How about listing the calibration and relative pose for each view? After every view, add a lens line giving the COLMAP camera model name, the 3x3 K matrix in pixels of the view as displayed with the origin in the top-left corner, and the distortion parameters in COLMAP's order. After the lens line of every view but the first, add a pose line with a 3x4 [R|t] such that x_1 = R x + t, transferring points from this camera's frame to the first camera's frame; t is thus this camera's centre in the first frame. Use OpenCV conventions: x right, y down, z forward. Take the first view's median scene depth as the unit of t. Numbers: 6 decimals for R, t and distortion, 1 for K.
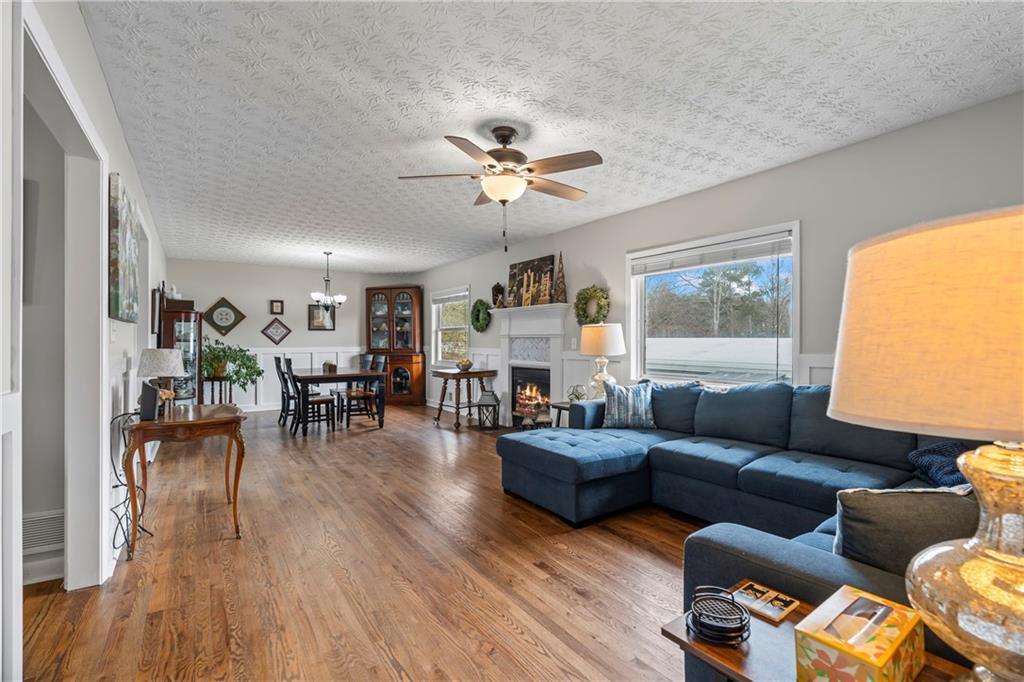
lens RADIAL K [[460.3, 0, 509.4], [0, 460.3, 344.7], [0, 0, 1]] dist [-0.015834, 0.004388]
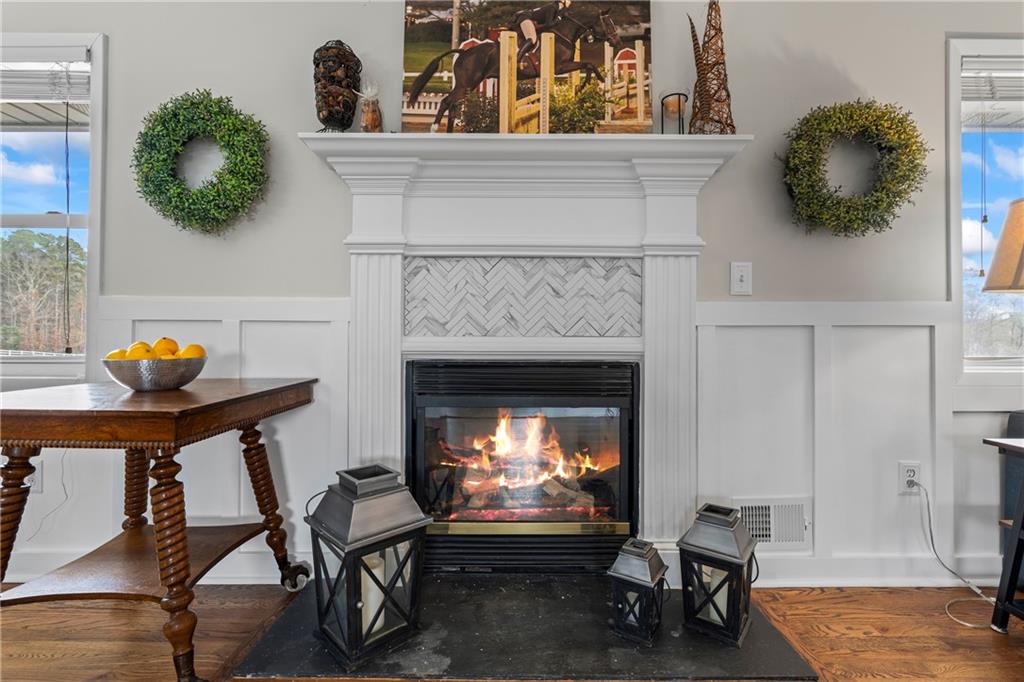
lens RADIAL K [[460.3, 0, 509.9], [0, 460.3, 342.0], [0, 0, 1]] dist [-0.015834, 0.004388]
pose [[0.567510, 0.002011, 0.823364, -0.169445], [-0.000784, 0.999998, -0.001902, 0.033073], [-0.823366, 0.000434, 0.567510, 0.716540]]
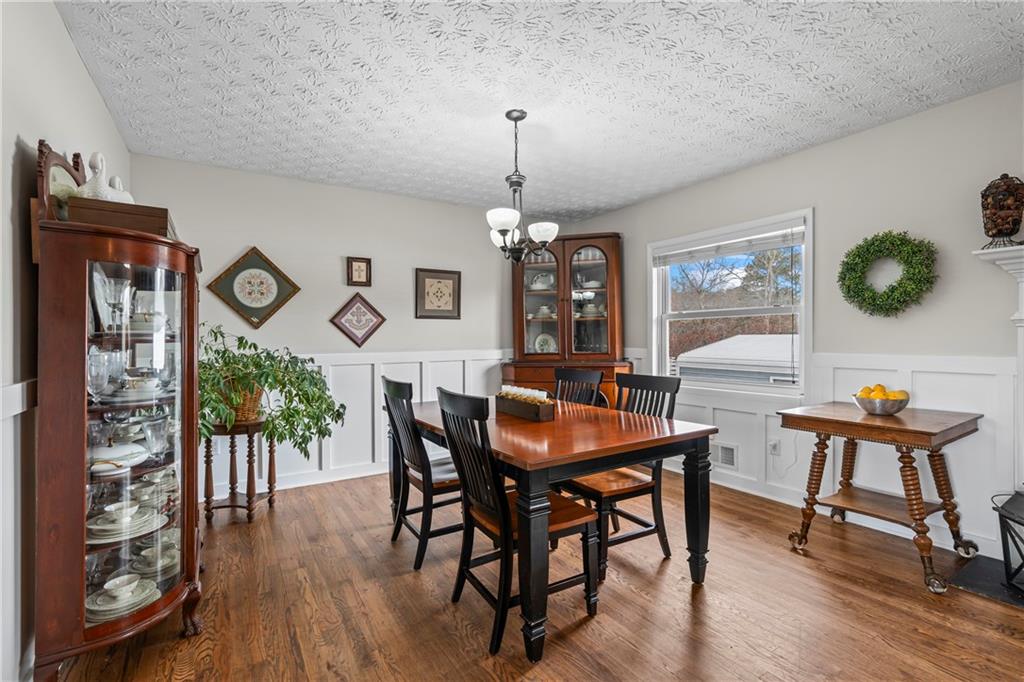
lens RADIAL K [[460.3, 0, 510.0], [0, 460.3, 342.7], [0, 0, 1]] dist [-0.015834, 0.004388]
pose [[0.999383, -0.004059, -0.034885, -0.373866], [0.004038, 0.999992, -0.000676, -0.004153], [0.034888, 0.000535, 0.999391, 0.582172]]
